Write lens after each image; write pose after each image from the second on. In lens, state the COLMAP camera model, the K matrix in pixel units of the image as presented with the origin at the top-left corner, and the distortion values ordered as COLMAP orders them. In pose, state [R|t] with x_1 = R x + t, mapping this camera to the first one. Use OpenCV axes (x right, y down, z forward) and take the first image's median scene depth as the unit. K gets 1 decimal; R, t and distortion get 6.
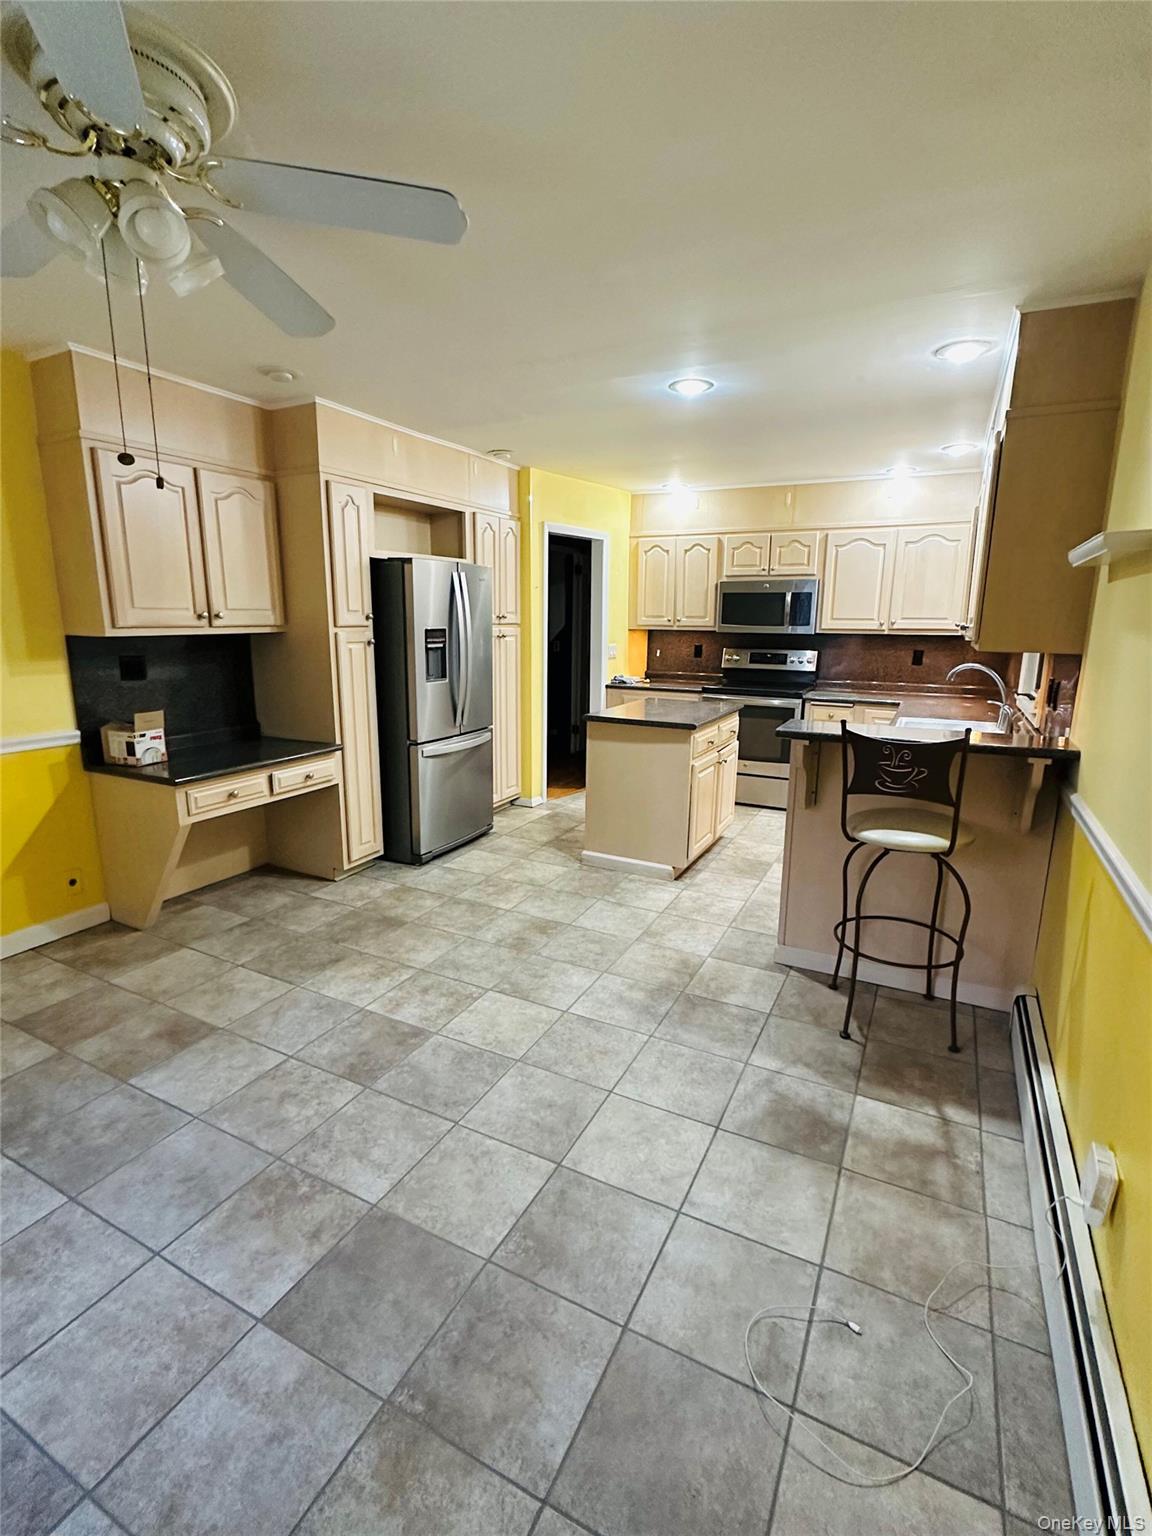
lens RADIAL K [[717.5, 0, 576.0], [0, 717.5, 768.0], [0, 0, 1]] dist [0.001753, 0.000097]
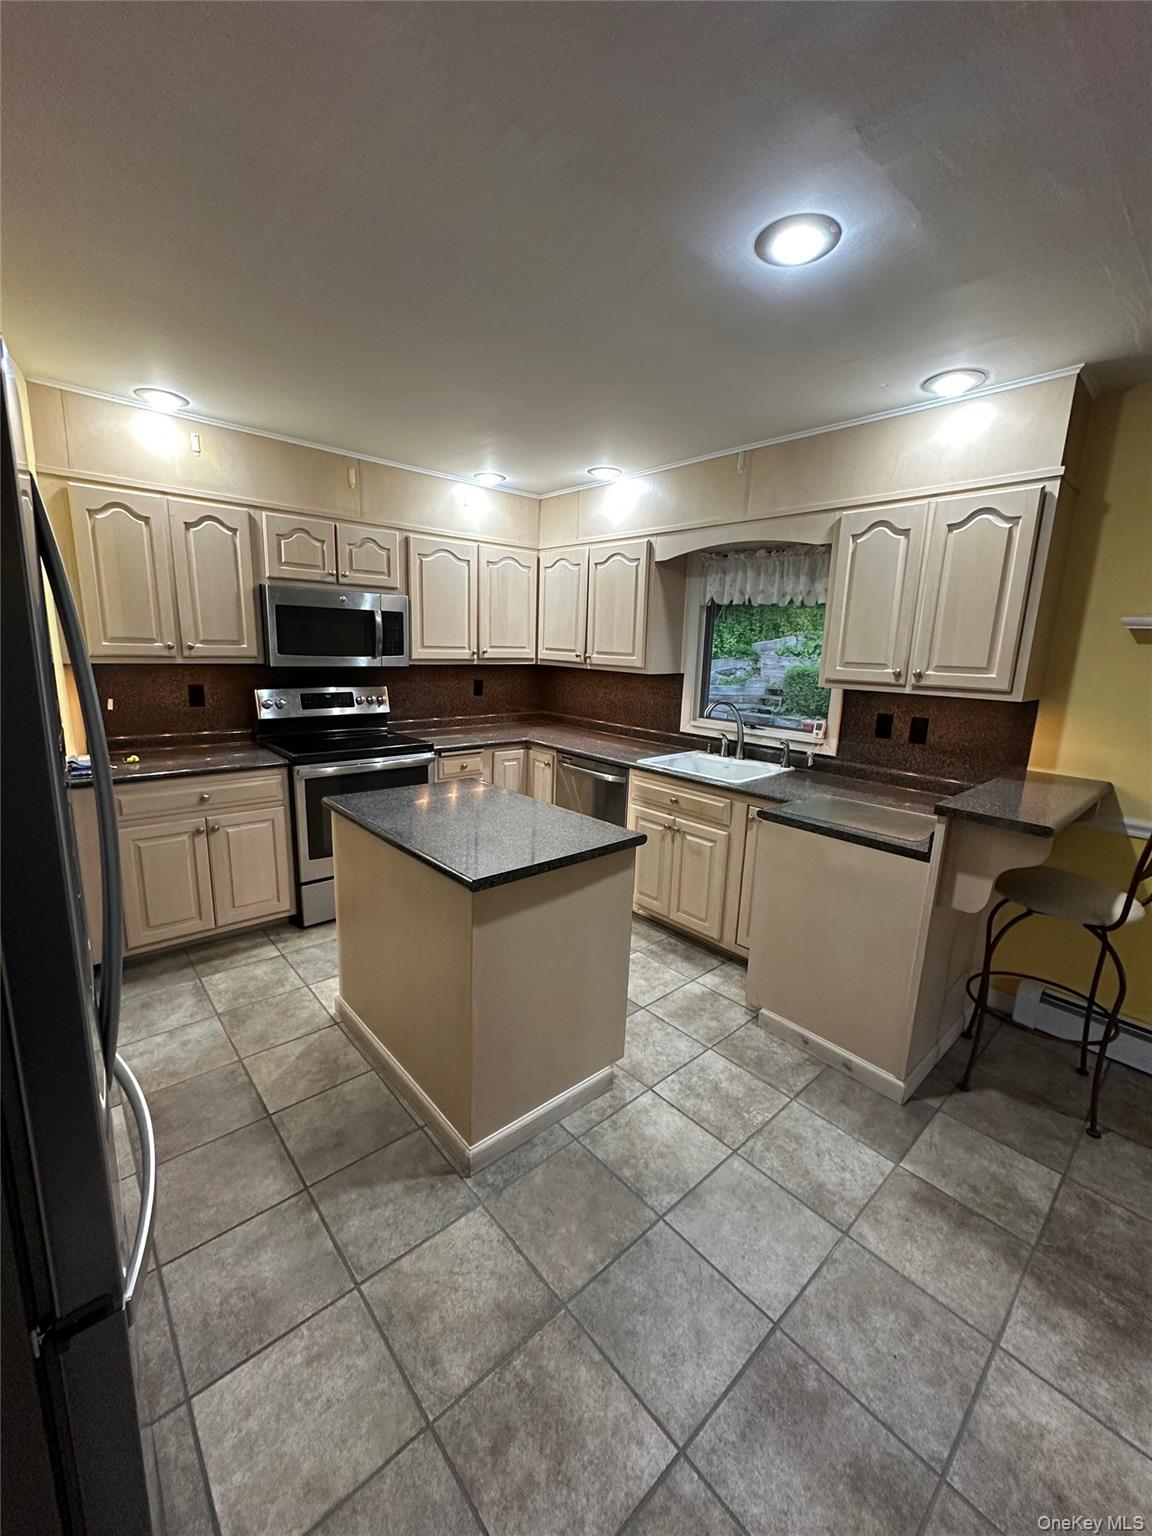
lens RADIAL K [[607.8, 0, 576.0], [0, 607.8, 768.0], [0, 0, 1]] dist [-0.002209, -0.000201]
pose [[0.359305, -0.186810, 0.914331, -0.277458], [0.163503, 0.977206, 0.135405, -0.170194], [-0.918785, 0.100844, 0.381660, 0.729687]]
